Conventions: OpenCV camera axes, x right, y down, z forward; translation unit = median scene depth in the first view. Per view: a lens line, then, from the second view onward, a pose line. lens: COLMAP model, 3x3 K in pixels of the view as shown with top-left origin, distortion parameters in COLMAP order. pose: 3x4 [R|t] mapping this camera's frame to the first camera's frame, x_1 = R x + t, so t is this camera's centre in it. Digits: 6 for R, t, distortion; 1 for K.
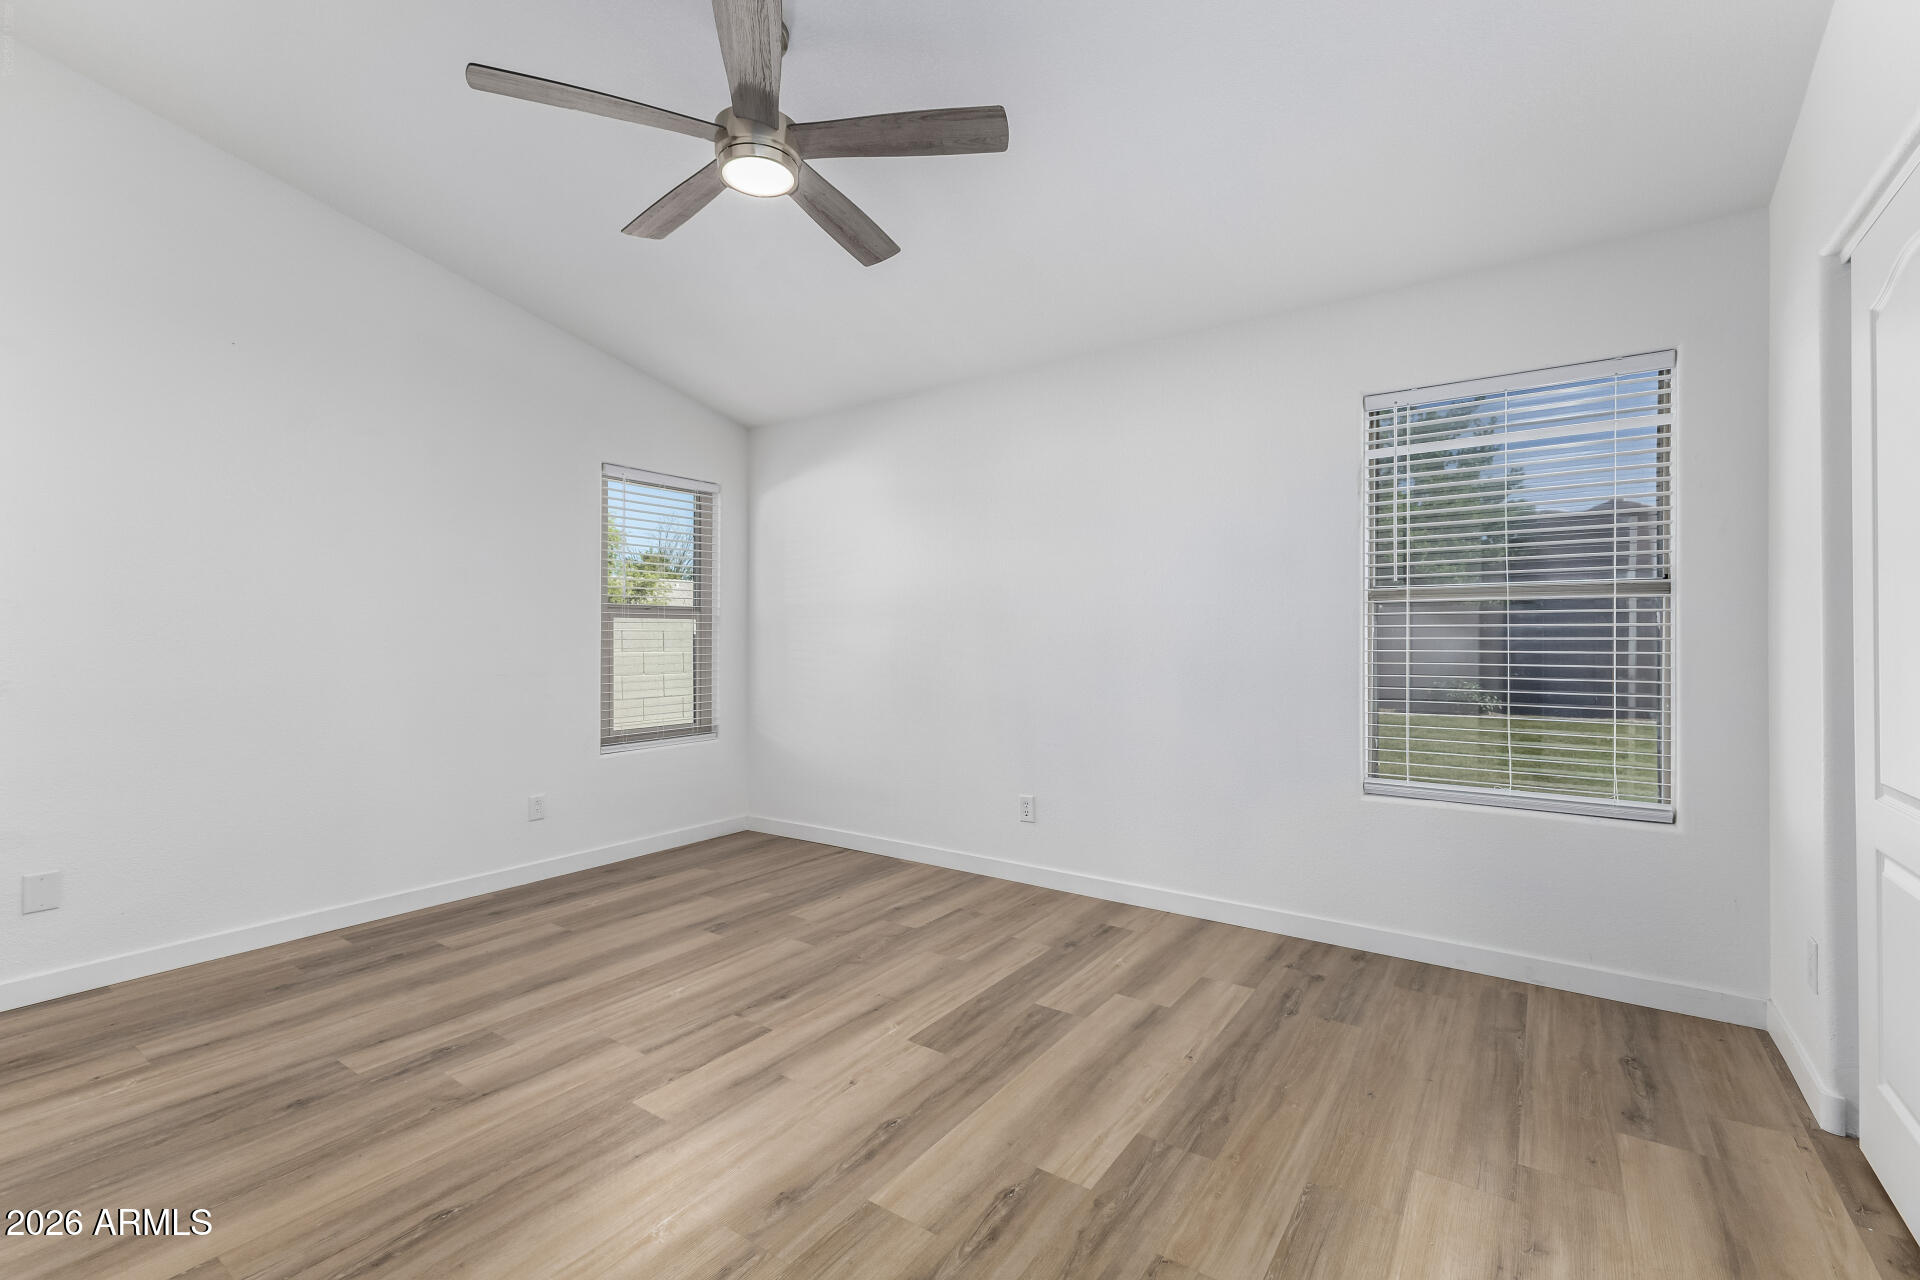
lens RADIAL K [[834.5, 0, 964.5], [0, 834.5, 659.0], [0, 0, 1]] dist [0.010680, -0.004182]
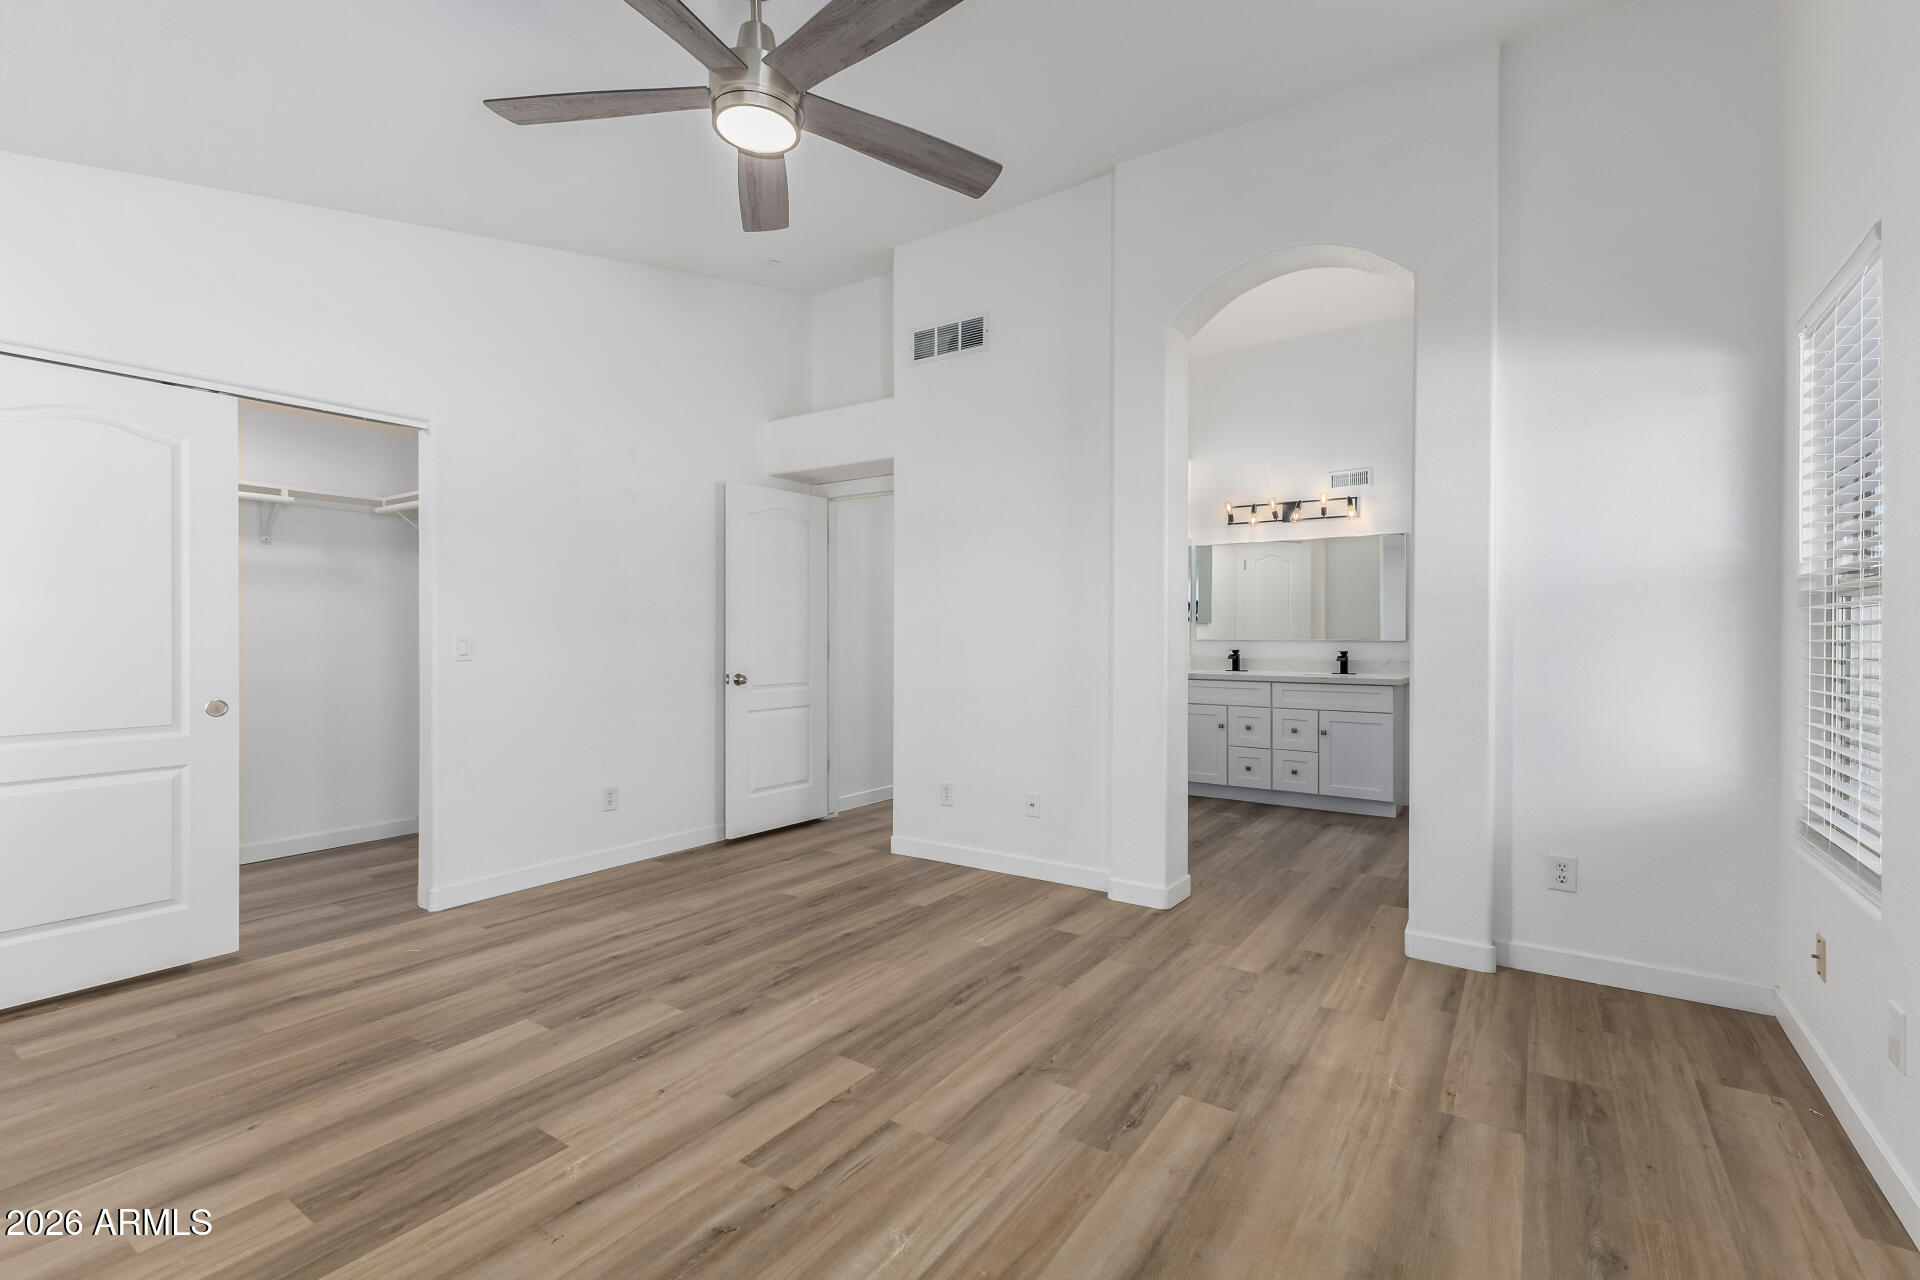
lens RADIAL K [[811.2, 0, 959.2], [0, 811.2, 633.3], [0, 0, 1]] dist [0.015714, -0.005608]
pose [[-0.999986, 0.002902, -0.004423, -0.332519], [0.002804, 0.999754, 0.022018, -0.033472], [0.004486, 0.022005, -0.999748, 1.348321]]
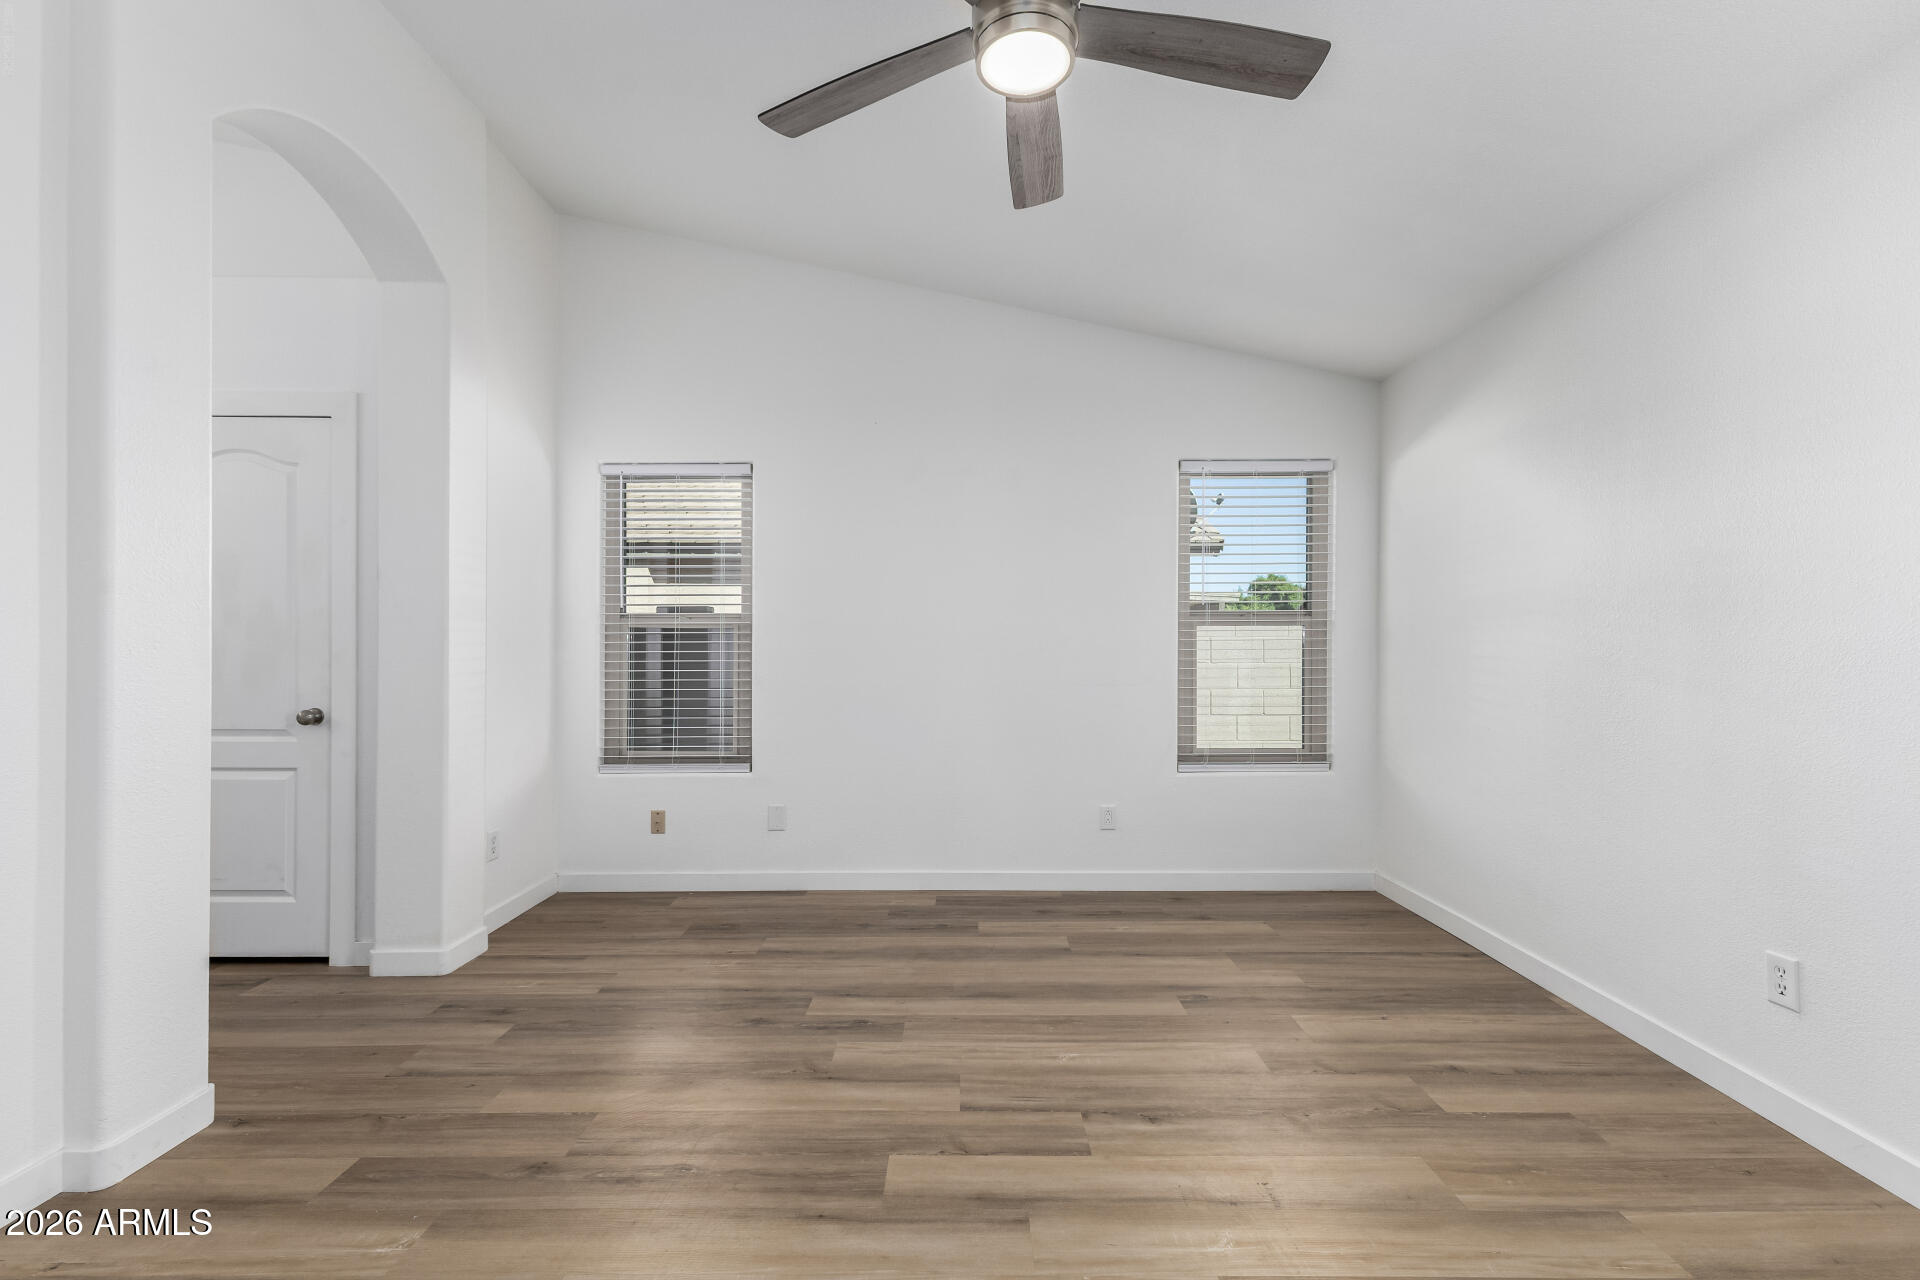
lens RADIAL K [[834.5, 0, 964.5], [0, 834.5, 659.0], [0, 0, 1]] dist [0.010680, -0.004182]
pose [[0.565330, 0.010770, -0.824795, 0.264049], [-0.020652, 0.999786, -0.001101, -0.008563], [0.824606, 0.017656, 0.565431, 0.359578]]
